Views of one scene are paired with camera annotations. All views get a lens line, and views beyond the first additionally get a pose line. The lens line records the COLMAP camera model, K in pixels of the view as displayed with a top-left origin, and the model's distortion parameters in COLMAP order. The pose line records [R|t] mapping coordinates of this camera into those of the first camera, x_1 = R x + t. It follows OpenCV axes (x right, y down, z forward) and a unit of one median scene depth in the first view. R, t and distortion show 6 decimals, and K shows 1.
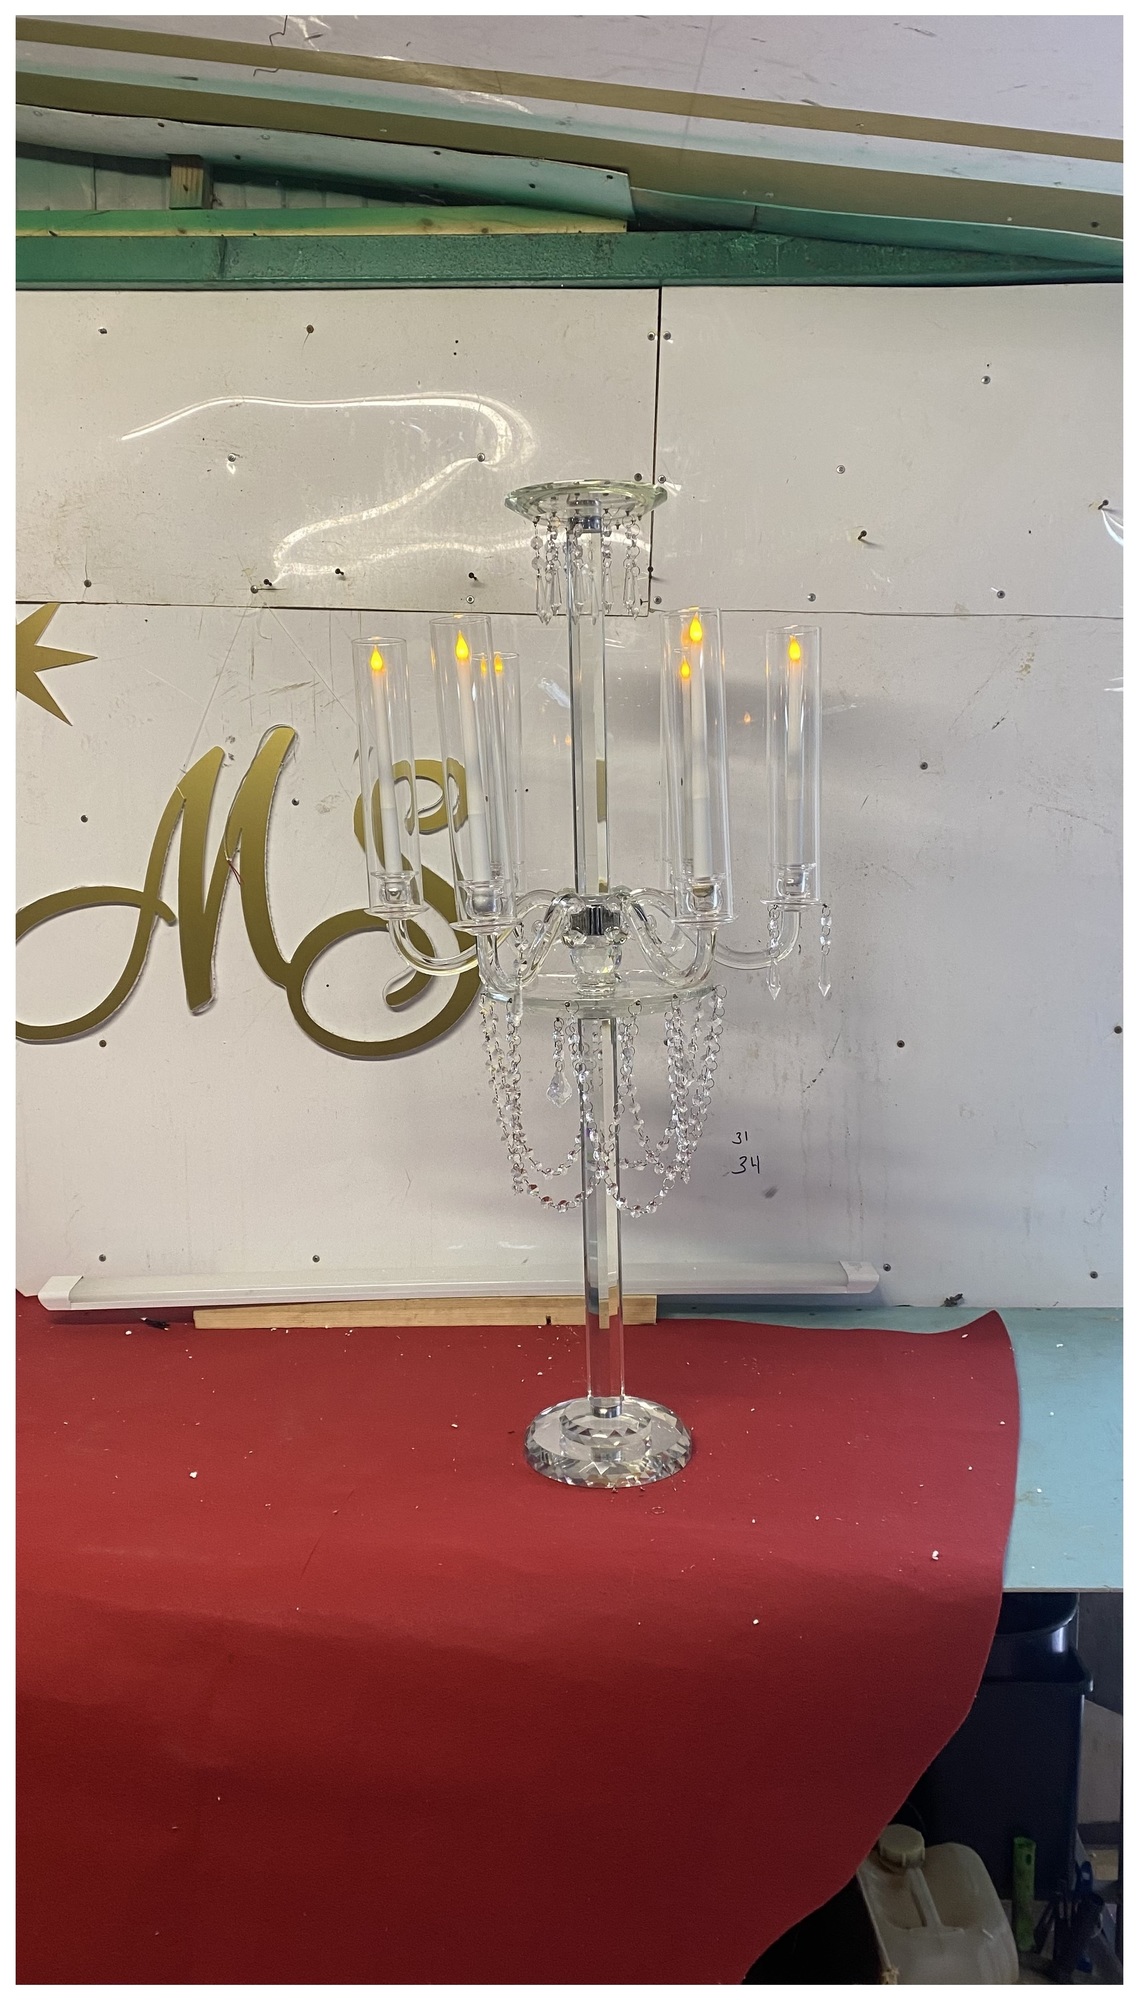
lens RADIAL K [[1511.9, 0, 569.0], [0, 1511.9, 1000.0], [0, 0, 1]] dist [0.189954, -0.527665]
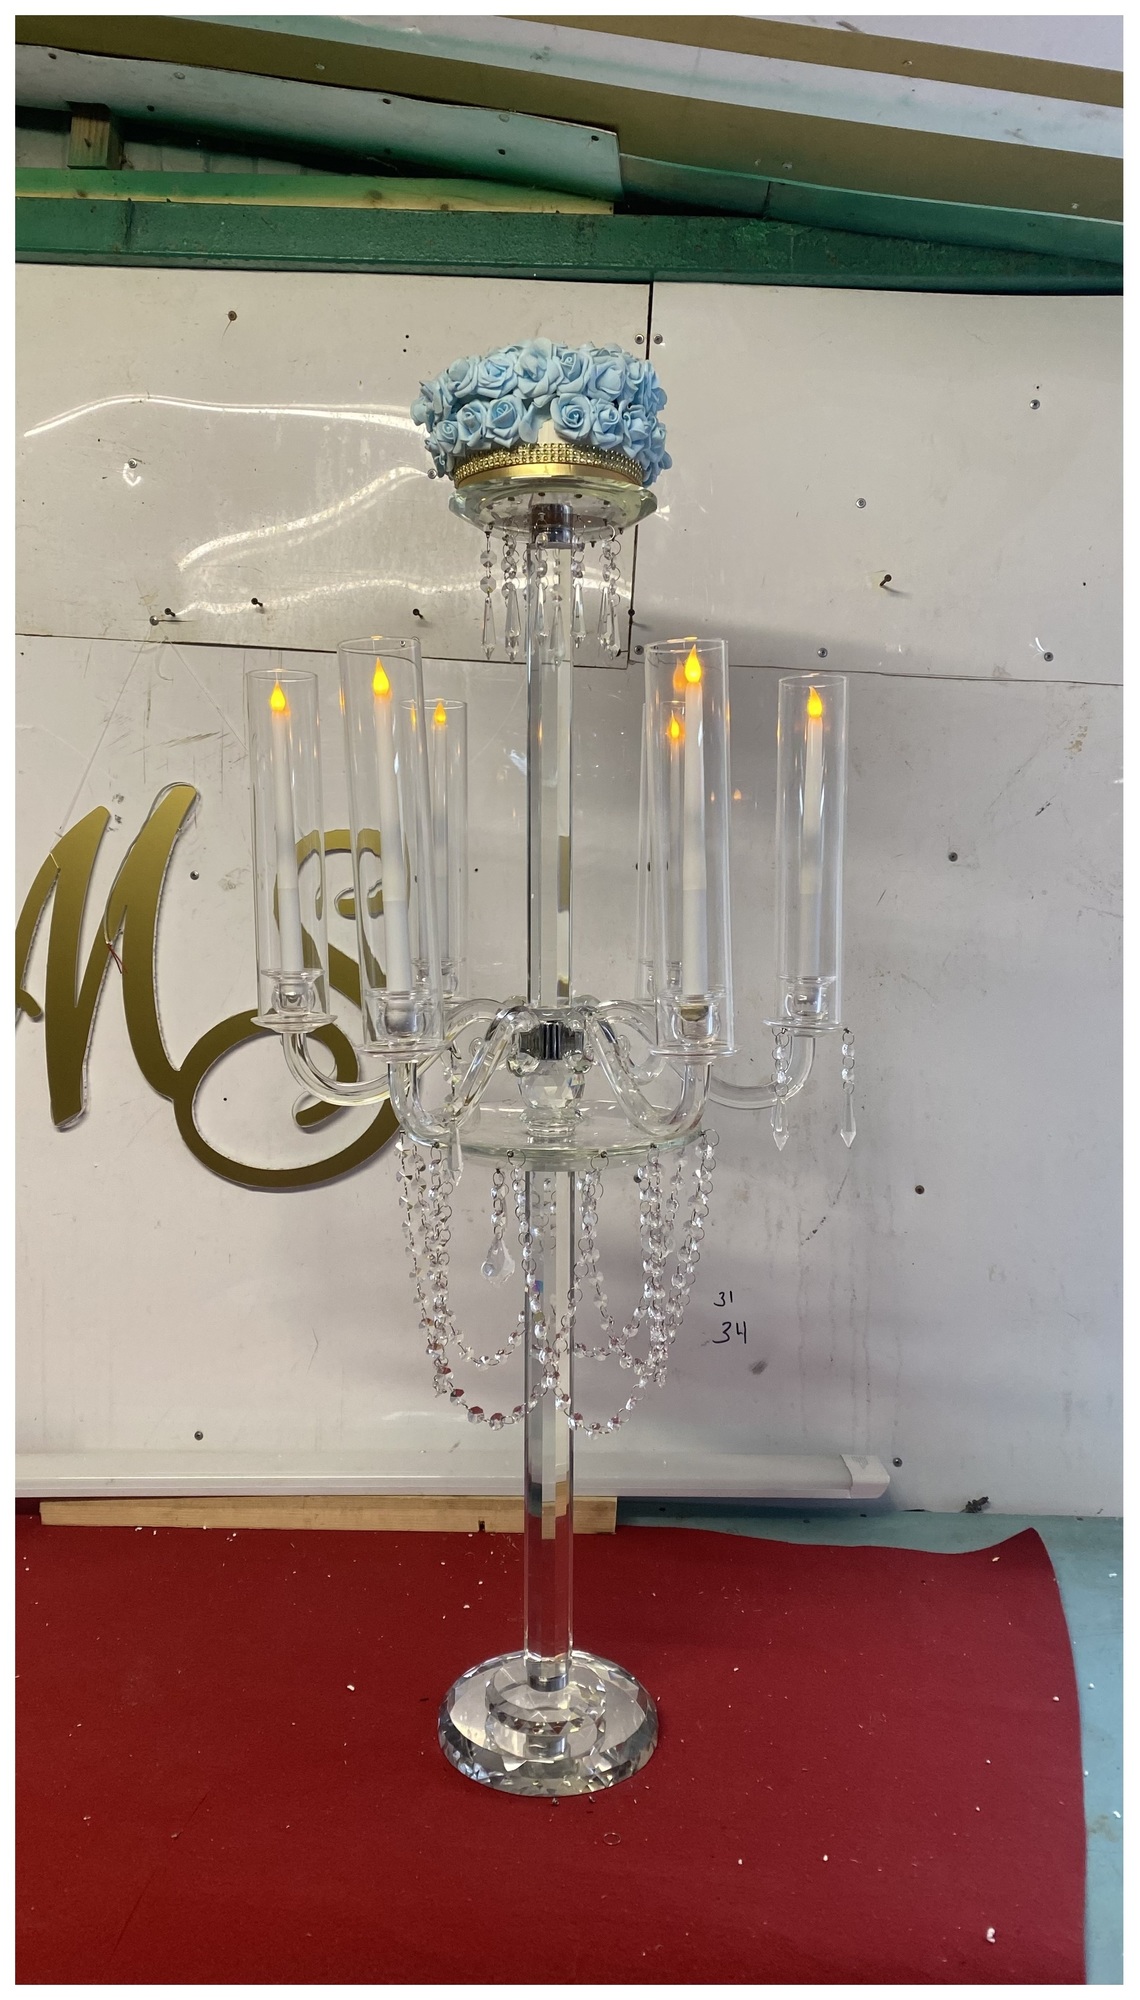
lens RADIAL K [[1511.9, 0, 570.0], [0, 1511.9, 1000.0], [0, 0, 1]] dist [0.189954, -0.527665]
pose [[0.999334, 0.028779, 0.022415, 0.007344], [-0.027597, 0.998298, -0.051385, -0.027399], [-0.023856, 0.050733, 0.998427, 0.183803]]
